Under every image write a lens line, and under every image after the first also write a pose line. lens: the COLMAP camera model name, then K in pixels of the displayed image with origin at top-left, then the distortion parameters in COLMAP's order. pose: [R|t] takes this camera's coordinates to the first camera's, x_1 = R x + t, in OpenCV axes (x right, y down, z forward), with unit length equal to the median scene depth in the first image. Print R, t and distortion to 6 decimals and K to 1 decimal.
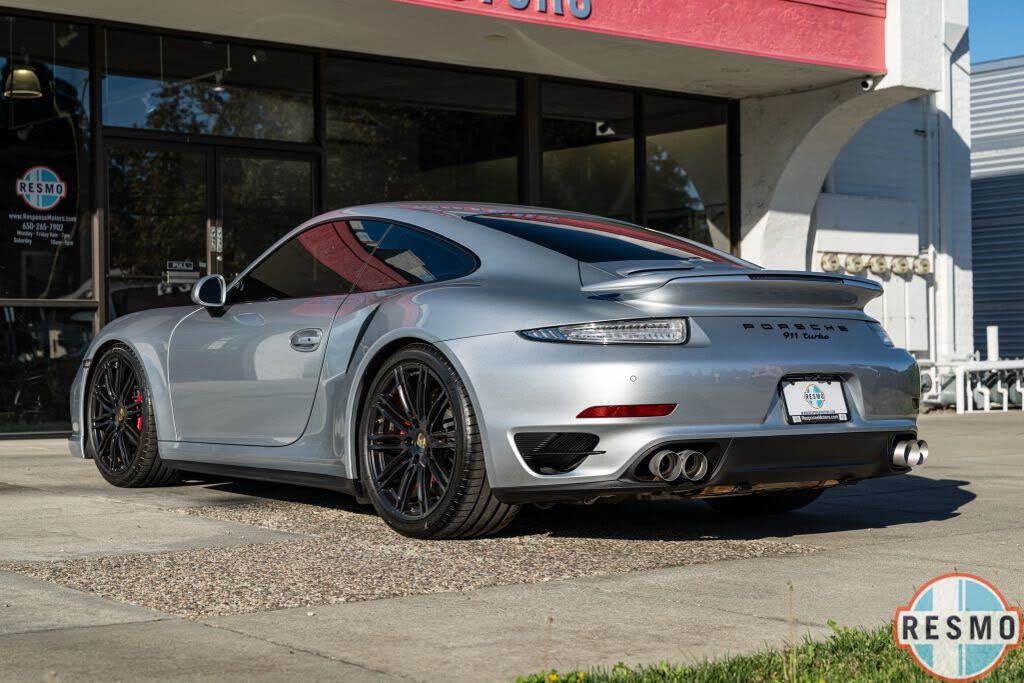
lens RADIAL K [[1710.9, 0, 512.0], [0, 1710.9, 341.5], [0, 0, 1]] dist [-0.028808, -0.030602]
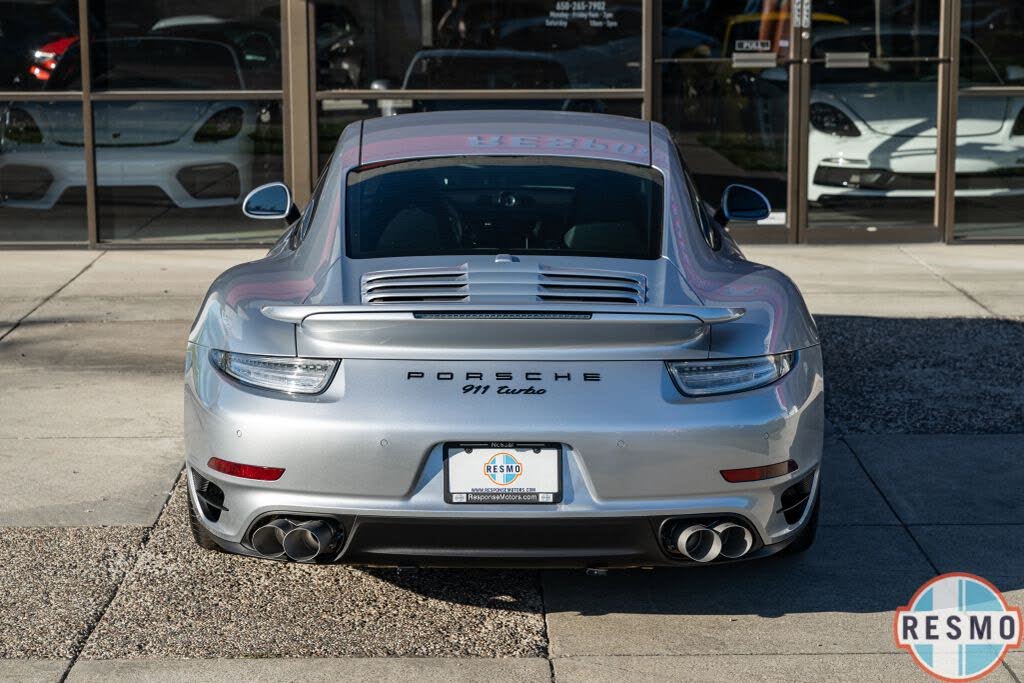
lens RADIAL K [[2058.1, 0, 512.0], [0, 2058.1, 341.5], [0, 0, 1]] dist [0.002552, 0.054322]
pose [[0.784654, 0.114669, -0.609237, 0.741278], [0.003604, 0.981884, 0.189449, -0.201893], [0.619924, -0.150848, 0.770026, 0.281991]]
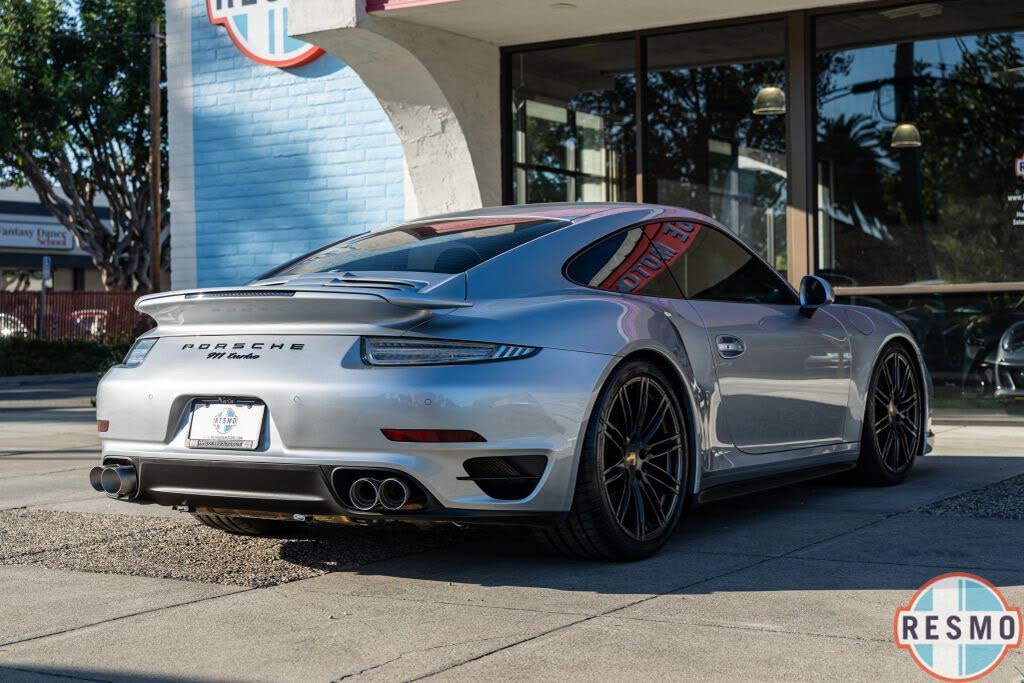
lens RADIAL K [[1710.9, 0, 512.0], [0, 1710.9, 341.5], [0, 0, 1]] dist [-0.028808, -0.030602]
pose [[0.315533, 0.002439, -0.948912, 1.109072], [0.024631, 0.999639, 0.010760, -0.017458], [0.948595, -0.026767, 0.315359, 0.845802]]
